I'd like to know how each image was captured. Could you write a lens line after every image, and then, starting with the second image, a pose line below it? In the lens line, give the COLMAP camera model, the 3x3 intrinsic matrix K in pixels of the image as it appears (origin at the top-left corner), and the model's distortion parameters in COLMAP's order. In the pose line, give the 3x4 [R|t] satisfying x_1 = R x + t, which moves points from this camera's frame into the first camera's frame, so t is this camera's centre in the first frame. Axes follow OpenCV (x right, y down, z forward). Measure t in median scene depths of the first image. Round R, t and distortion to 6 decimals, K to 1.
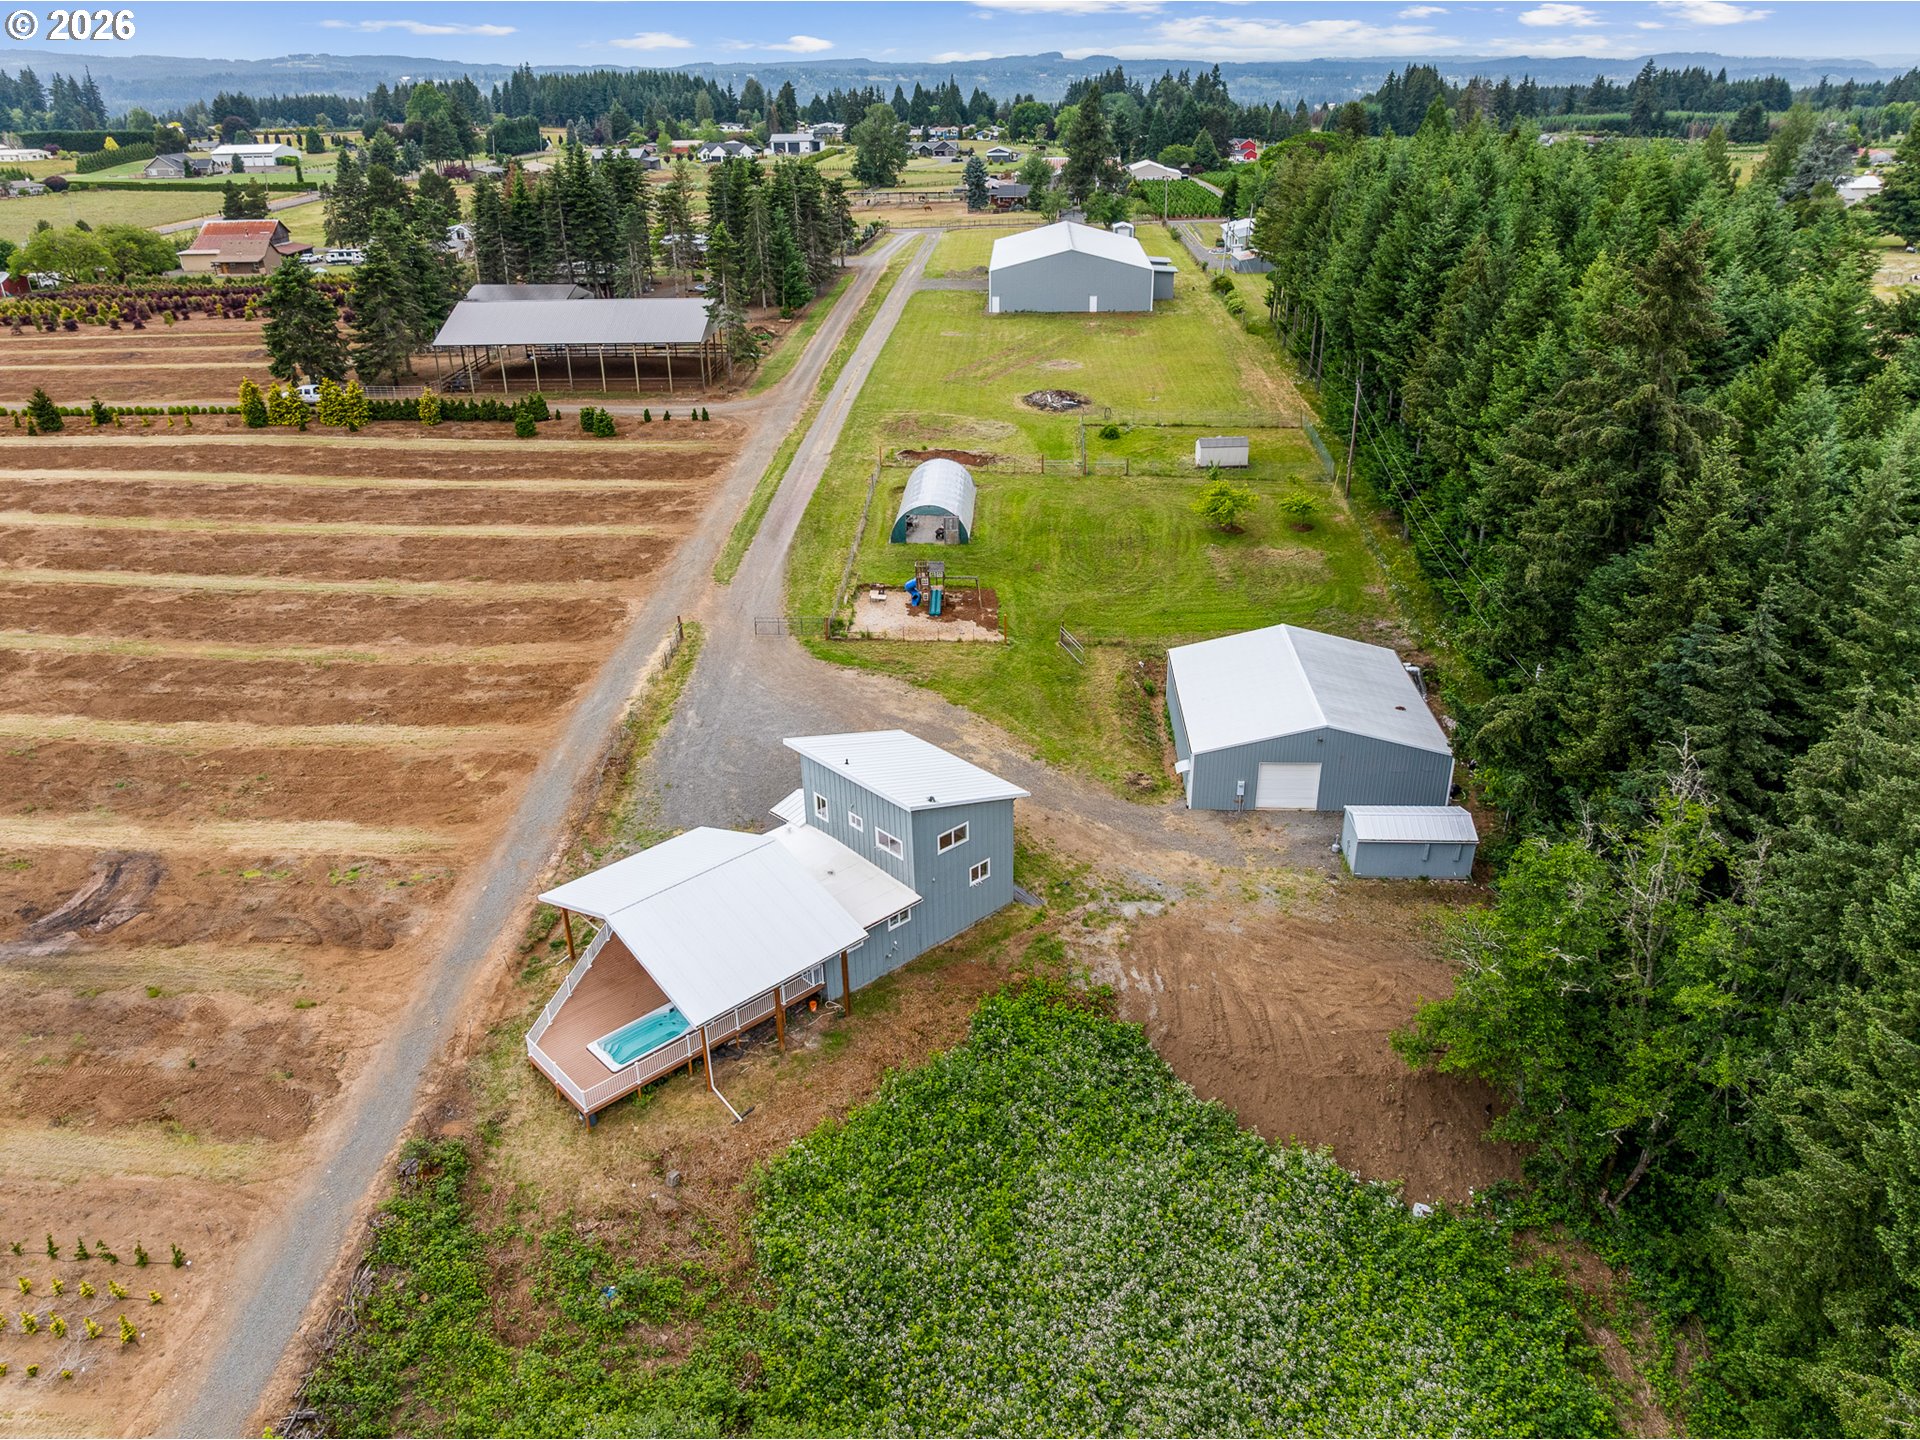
lens RADIAL K [[1363.9, 0, 955.6], [0, 1363.9, 722.2], [0, 0, 1]] dist [-0.026353, 0.007193]
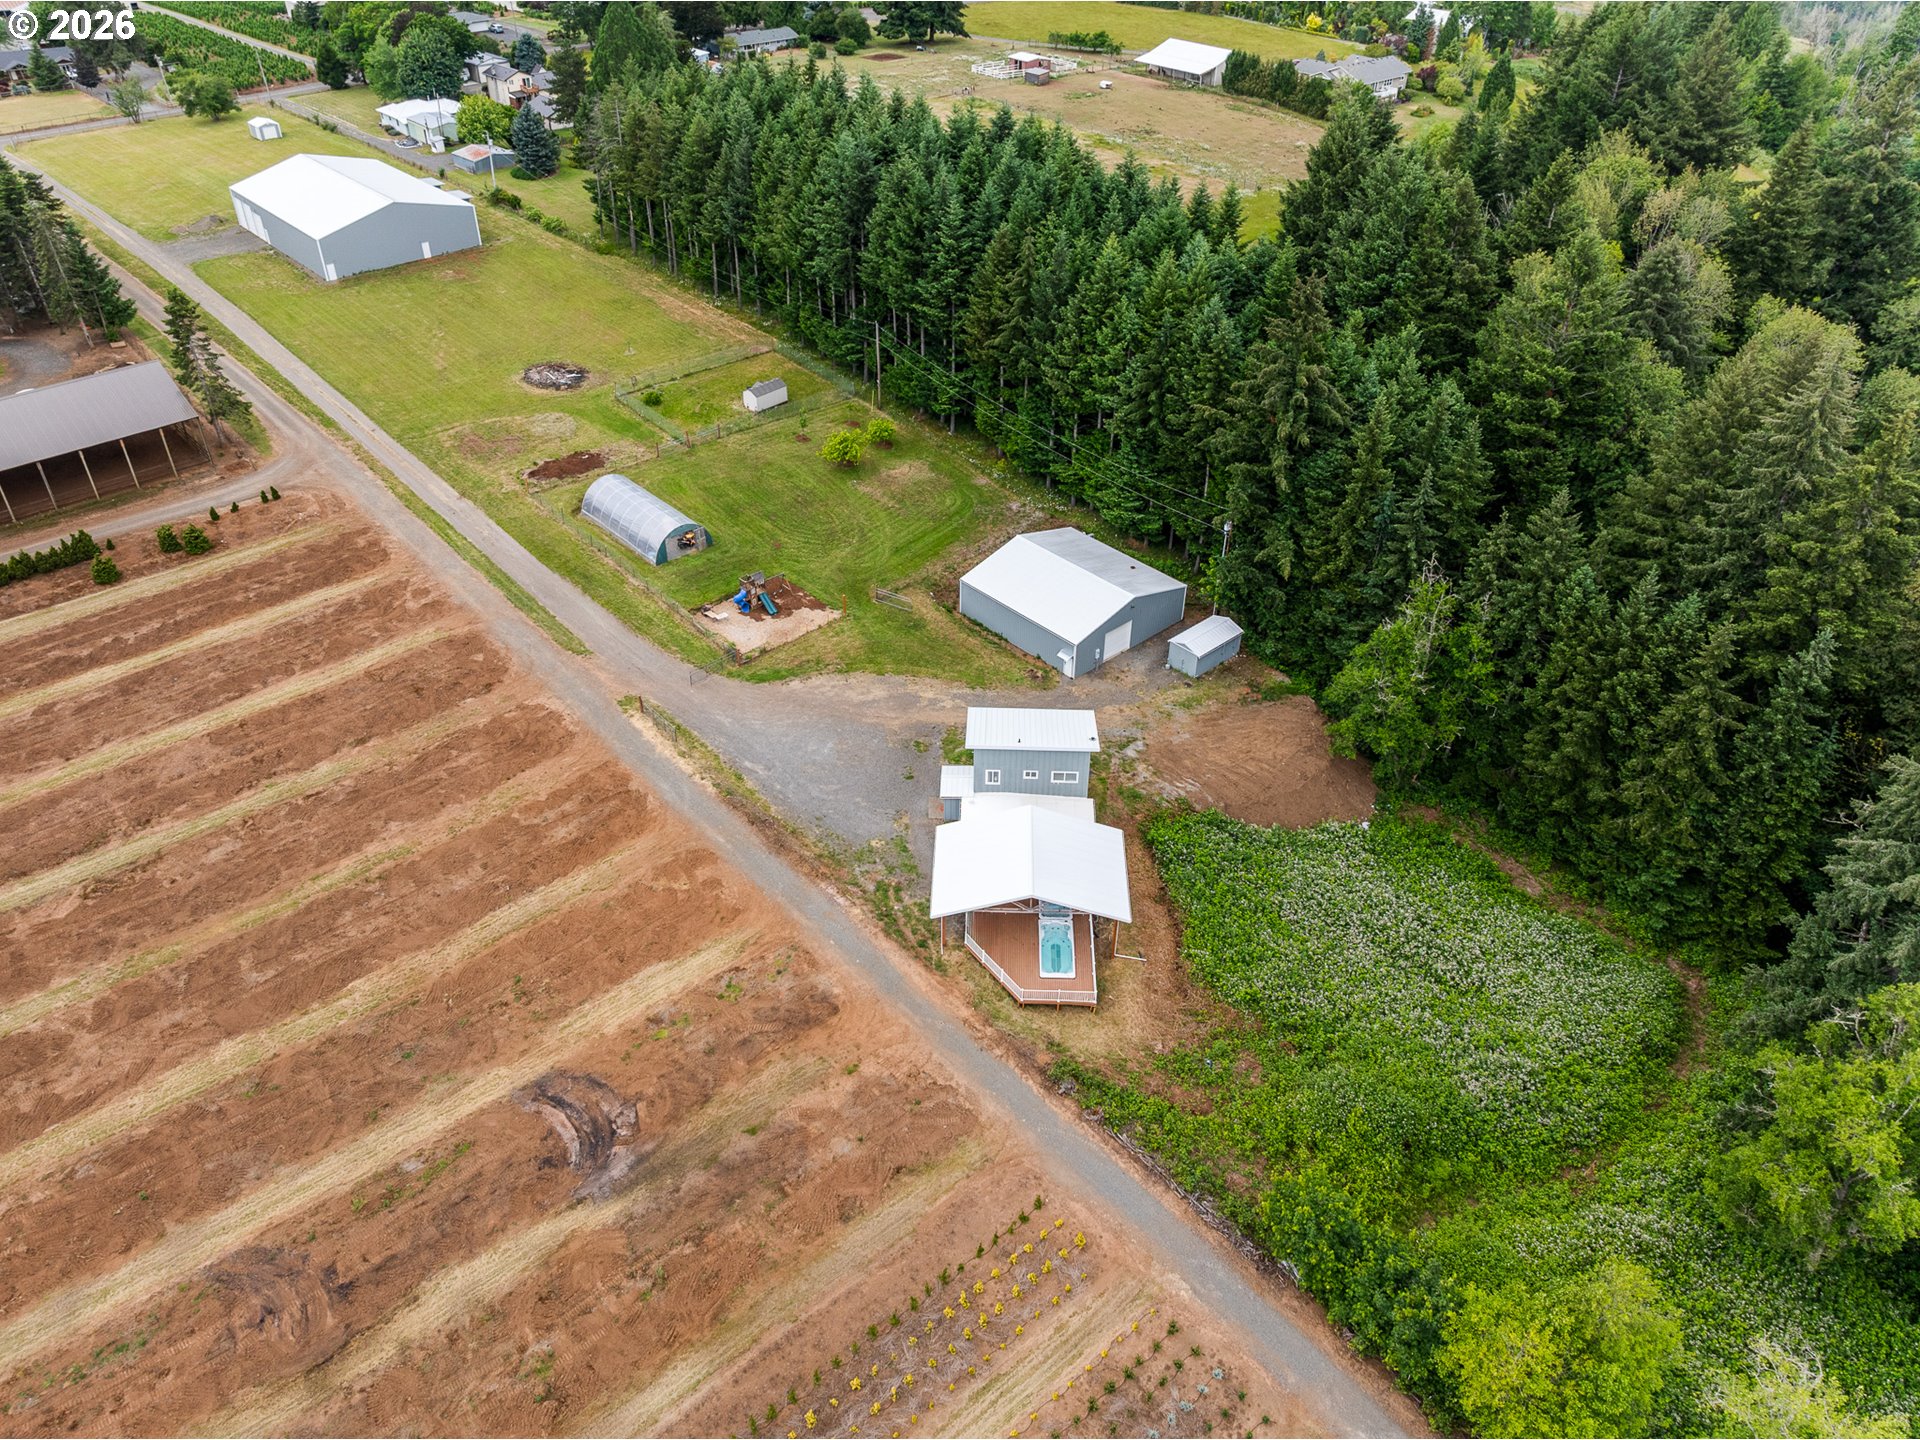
lens RADIAL K [[1363.9, 0, 960.8], [0, 1363.9, 718.9], [0, 0, 1]] dist [-0.026353, 0.007193]
pose [[0.698211, -0.408500, 0.587902, -0.675742], [0.296397, 0.912477, 0.282018, -0.294997], [-0.651652, -0.022656, 0.758180, -0.061625]]
